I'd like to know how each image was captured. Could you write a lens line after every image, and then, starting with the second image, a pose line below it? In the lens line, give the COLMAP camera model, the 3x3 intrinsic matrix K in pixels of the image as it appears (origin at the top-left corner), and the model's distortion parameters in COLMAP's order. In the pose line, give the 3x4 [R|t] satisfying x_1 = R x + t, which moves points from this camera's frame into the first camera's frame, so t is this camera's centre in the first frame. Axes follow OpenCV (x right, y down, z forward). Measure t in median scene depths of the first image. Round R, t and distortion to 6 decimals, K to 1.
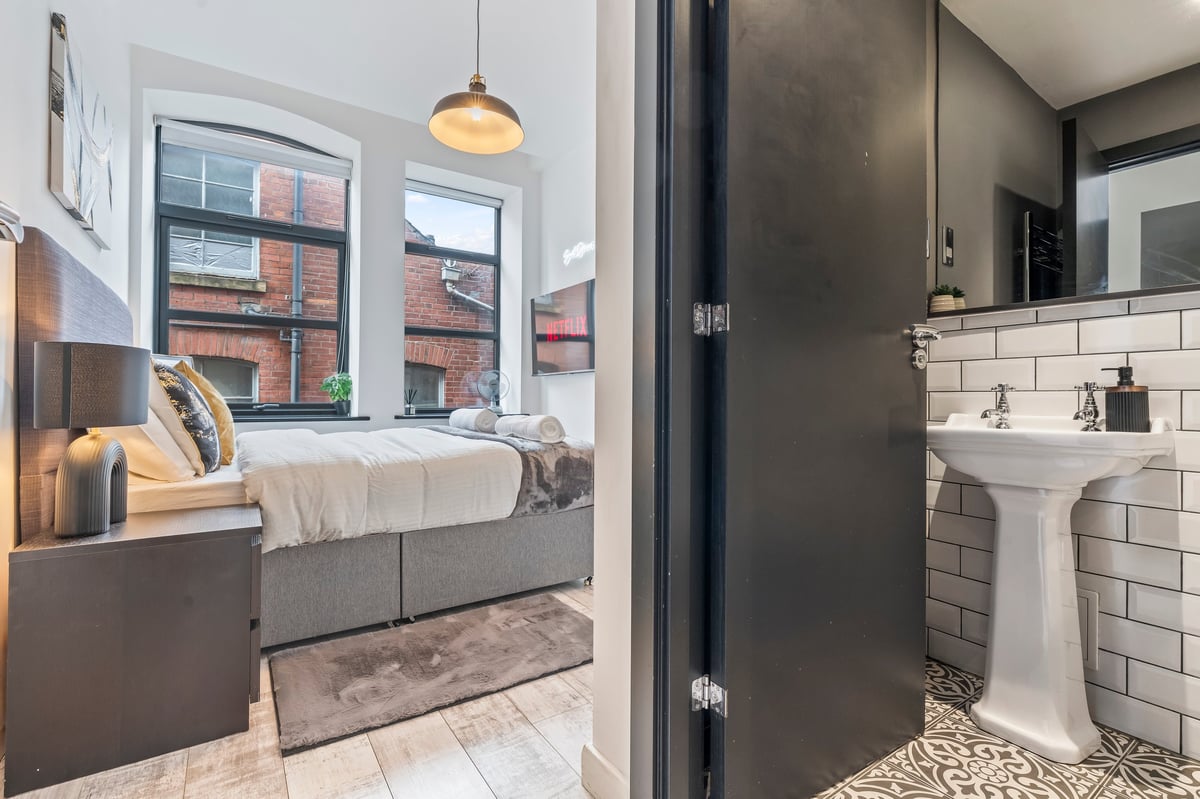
lens RADIAL K [[542.3, 0, 603.3], [0, 542.3, 393.2], [0, 0, 1]] dist [-0.008139, 0.003212]
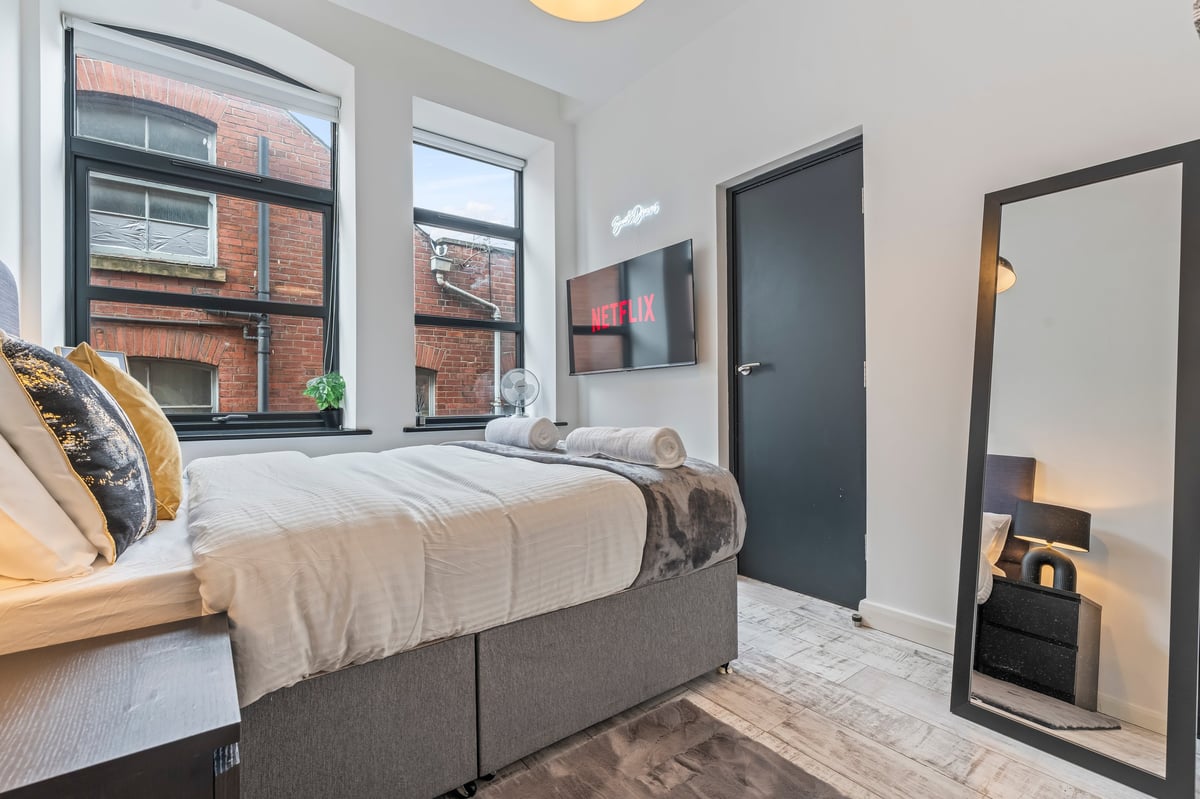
lens RADIAL K [[542.7, 0, 603.7], [0, 542.7, 400.3], [0, 0, 1]] dist [-0.004748, 0.001493]
pose [[0.998612, -0.012196, 0.051246, -0.244825], [0.011908, 0.999912, 0.005922, 0.002776], [-0.051314, -0.005304, 0.998668, 0.378255]]
